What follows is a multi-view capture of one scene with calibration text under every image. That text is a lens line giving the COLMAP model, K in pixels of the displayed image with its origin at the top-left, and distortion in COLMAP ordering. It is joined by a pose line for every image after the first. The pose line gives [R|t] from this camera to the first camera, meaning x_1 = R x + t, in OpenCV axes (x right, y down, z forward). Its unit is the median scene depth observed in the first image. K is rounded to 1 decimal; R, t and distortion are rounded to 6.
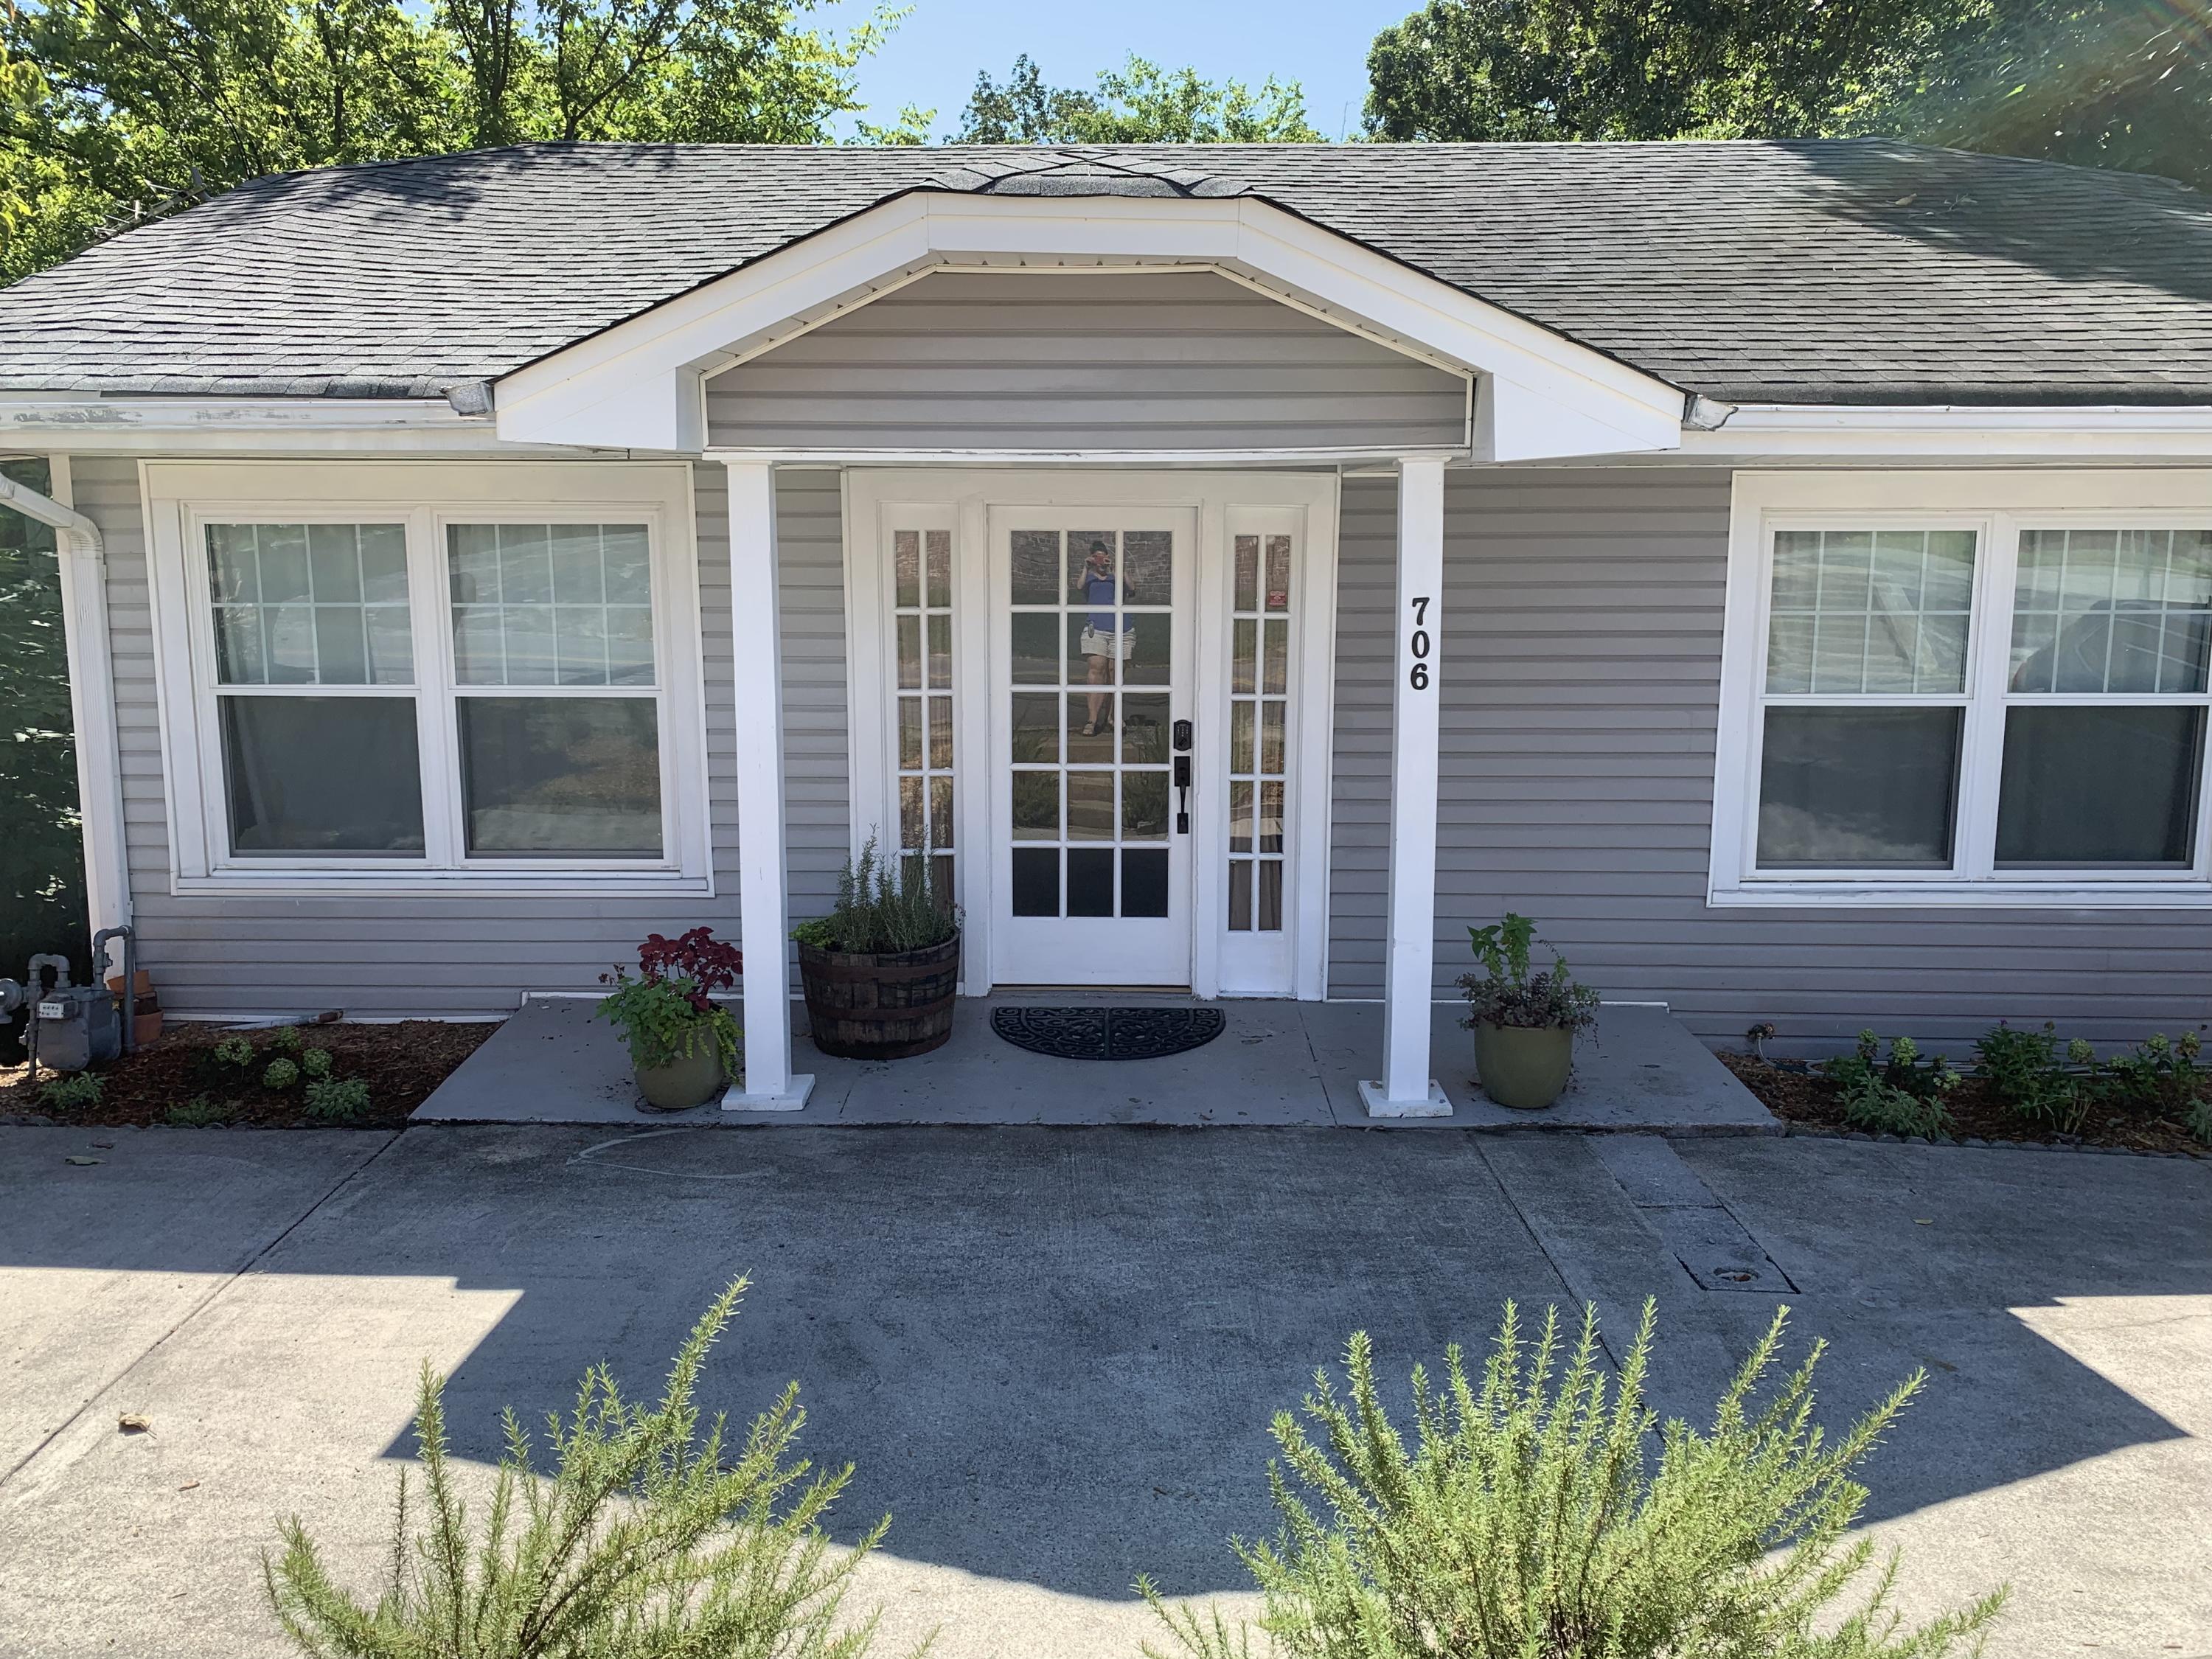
lens RADIAL K [[1665.9, 0, 1099.8], [0, 1665.9, 813.7], [0, 0, 1]] dist [0.089521, -0.152049]
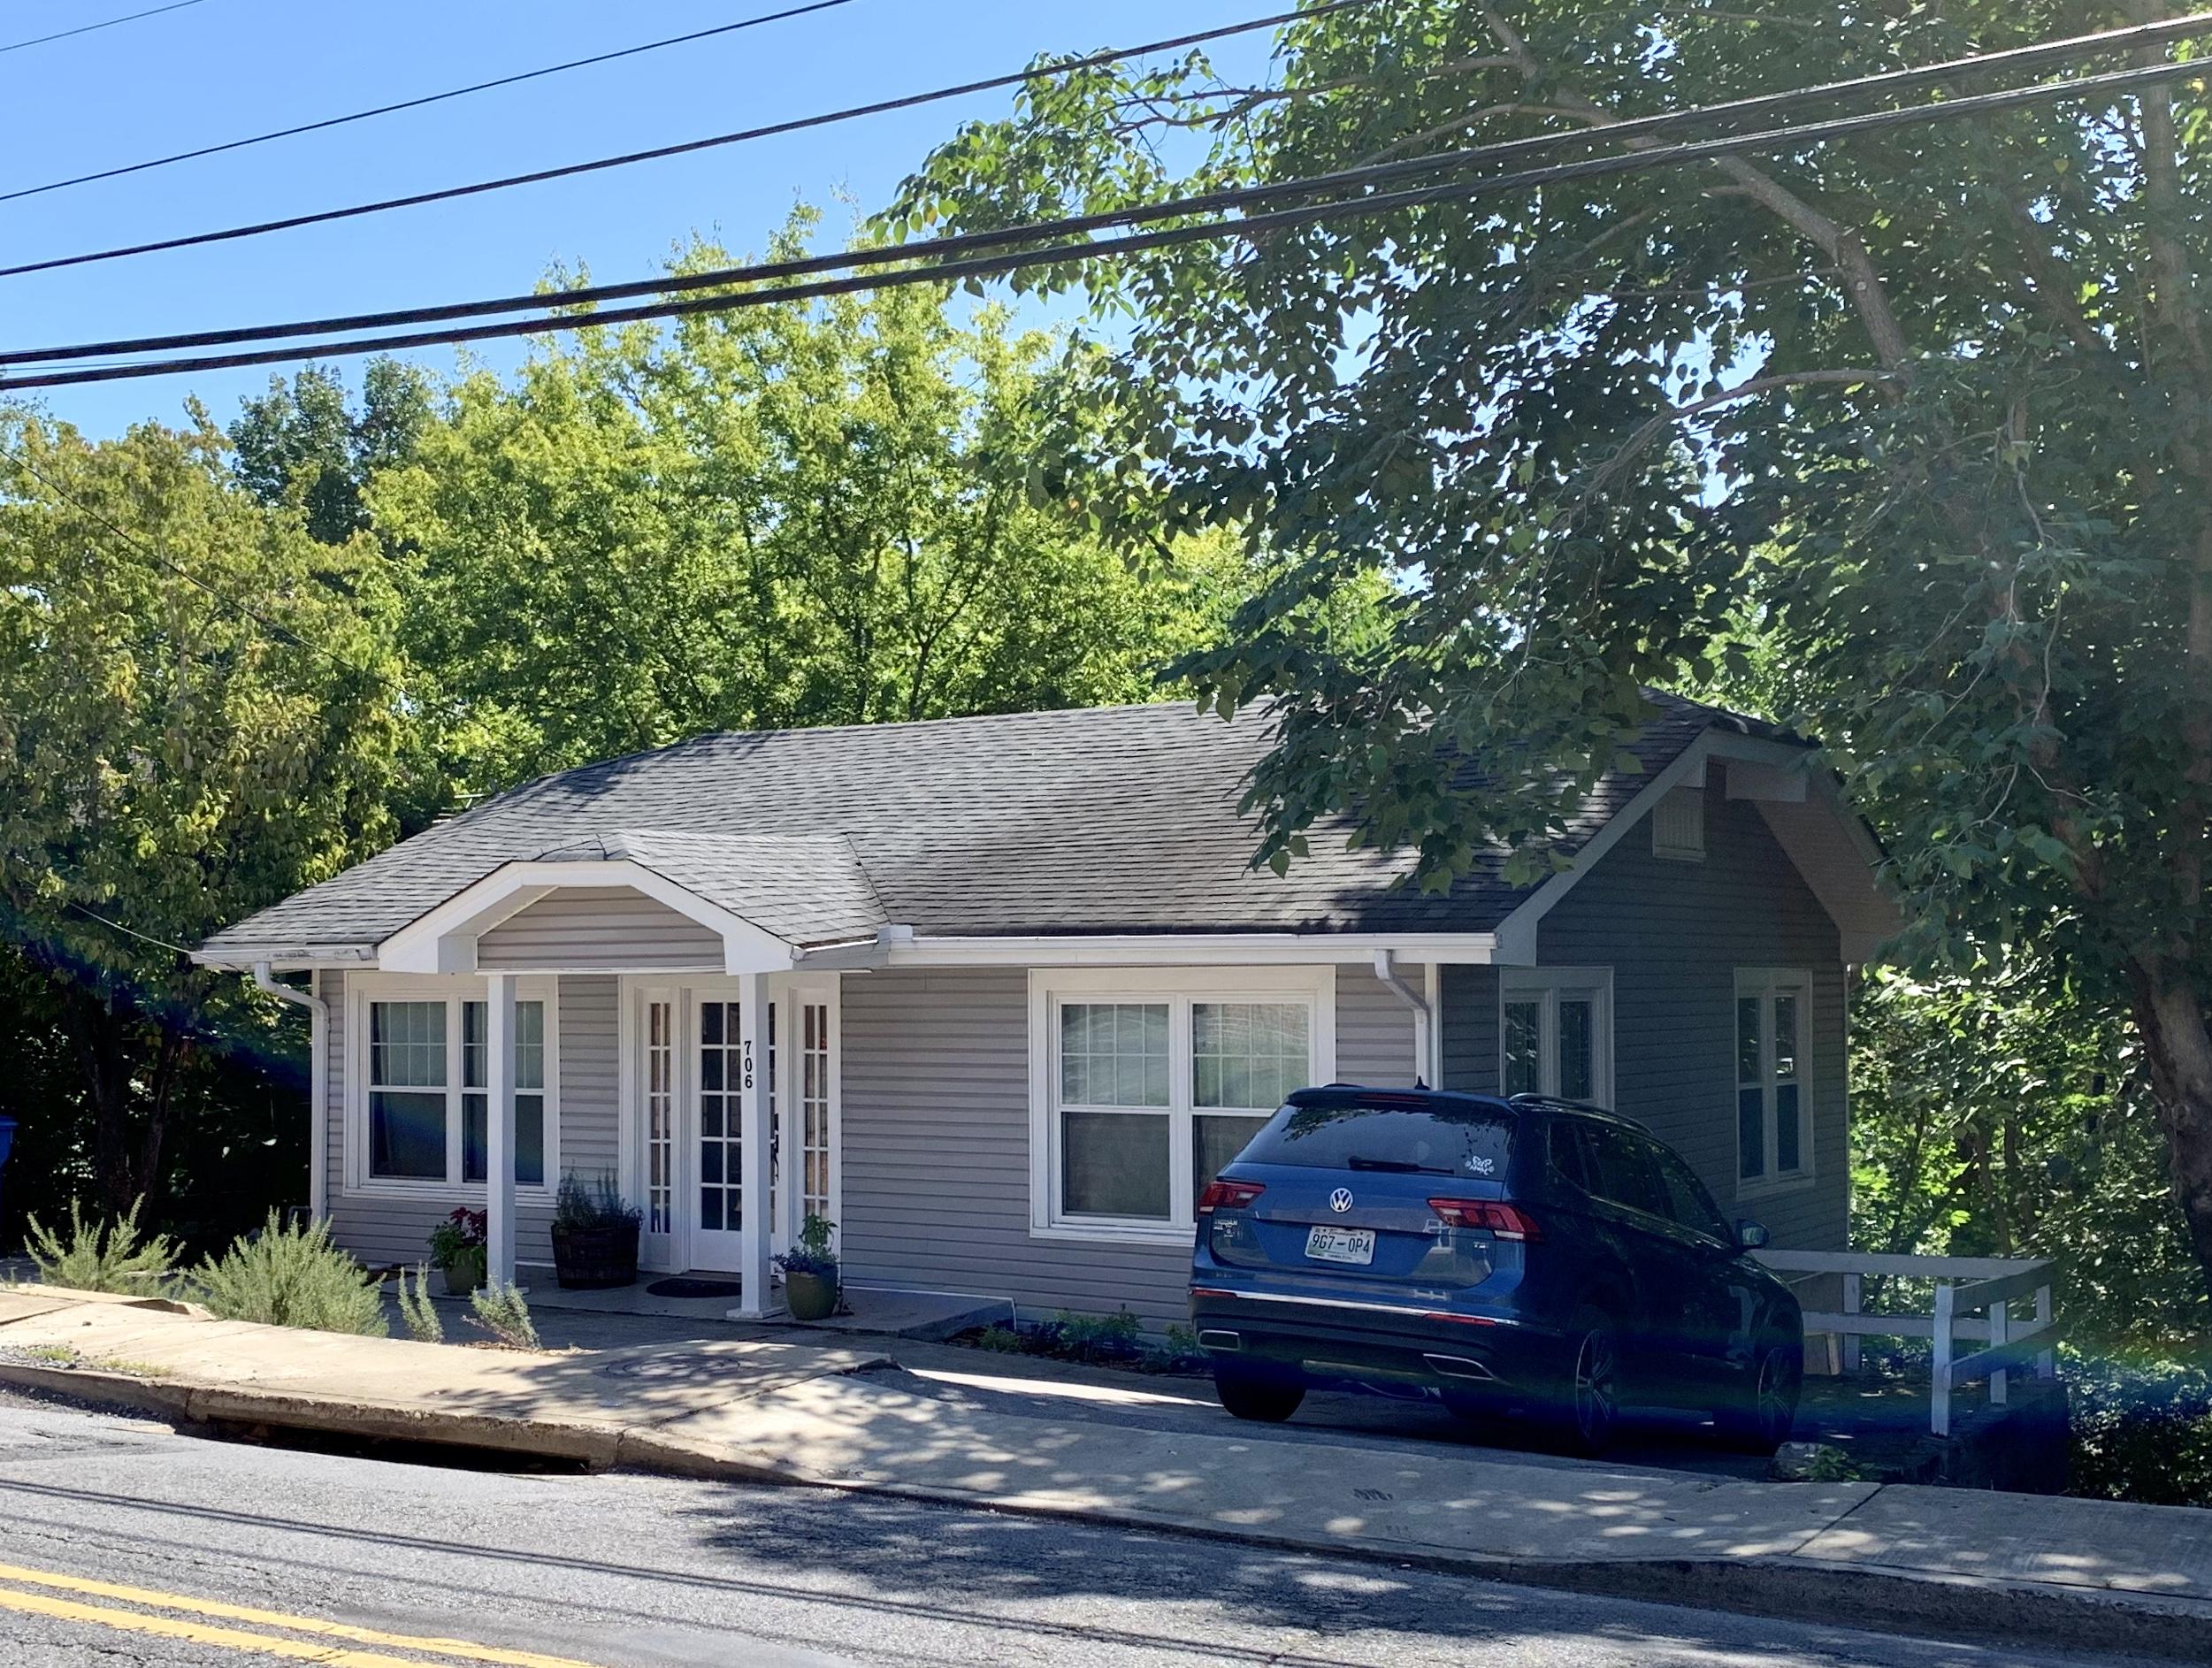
lens RADIAL K [[2627.0, 0, 933.5], [0, 2627.0, 969.5], [0, 0, 1]] dist [0.236221, 0.001970]
pose [[0.835333, -0.008683, -0.549675, 1.682398], [-0.080749, 0.987092, -0.138306, 0.159779], [0.543781, 0.159918, 0.823850, -1.161392]]
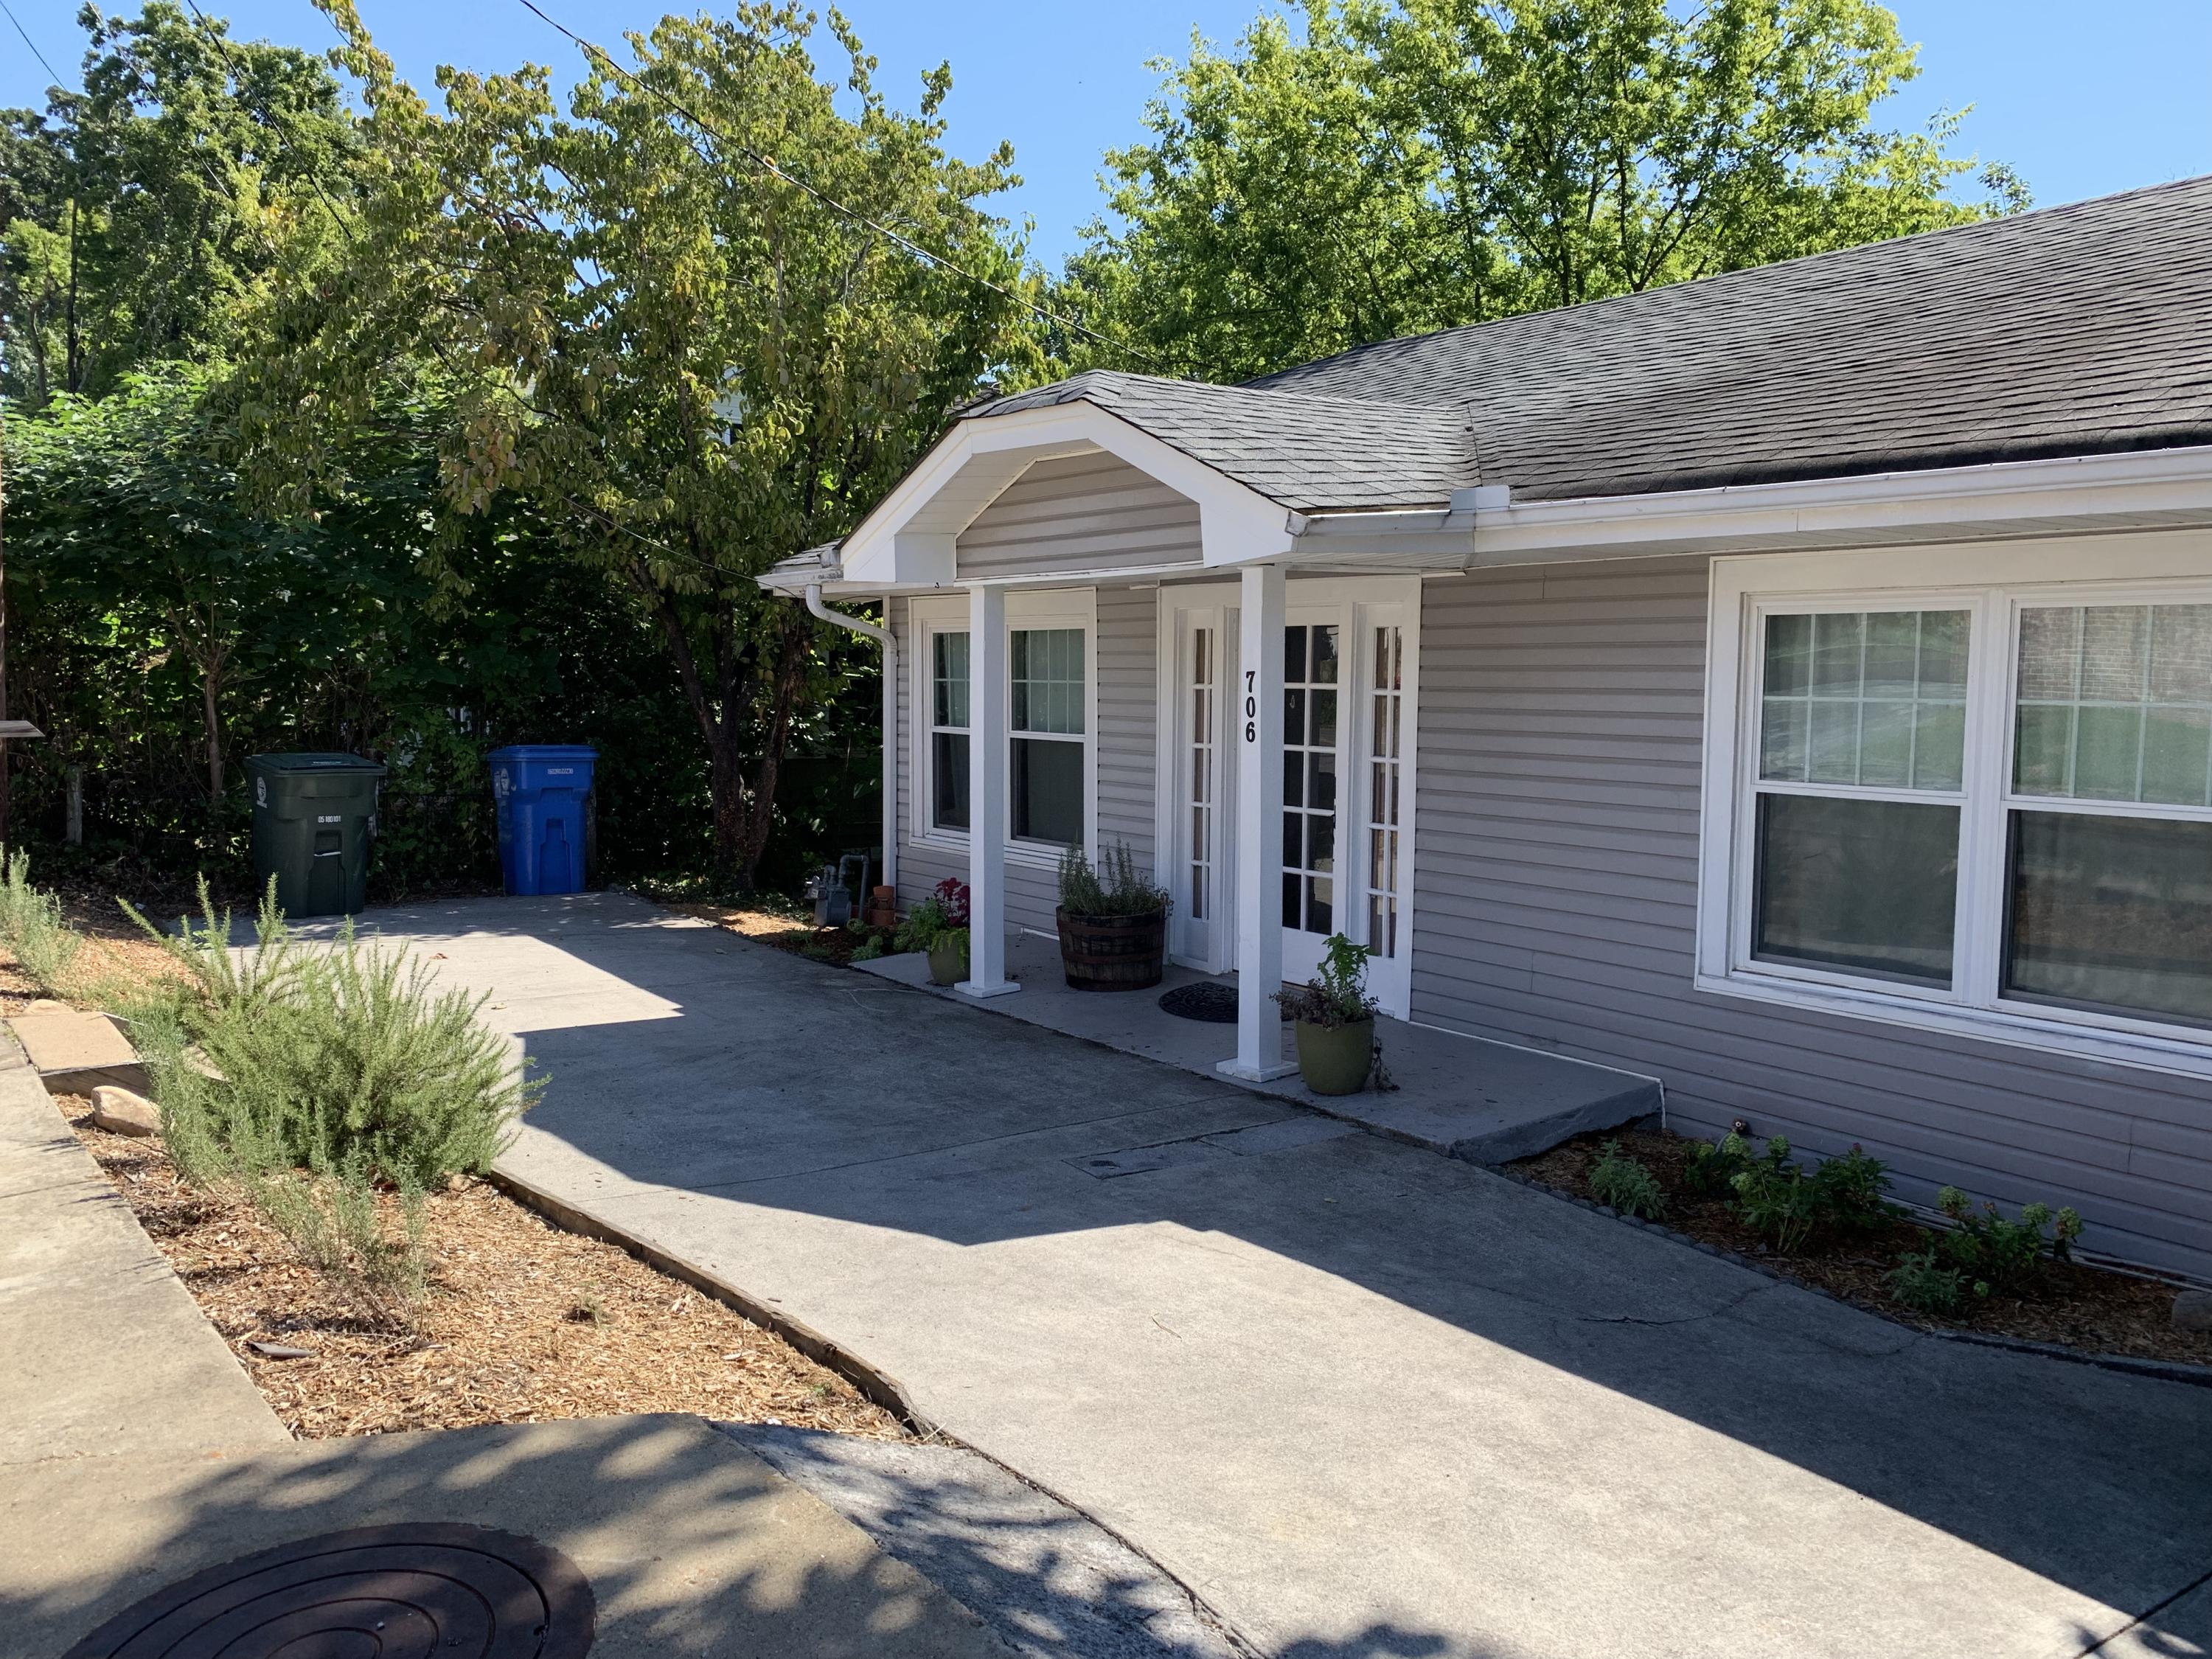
lens RADIAL K [[1665.9, 0, 1099.8], [0, 1665.9, 813.7], [0, 0, 1]] dist [0.089521, -0.152049]
pose [[0.611003, 0.071101, -0.788429, 0.938435], [-0.130535, 0.991374, -0.011757, 0.009710], [0.780792, 0.110101, 0.615014, 0.101906]]
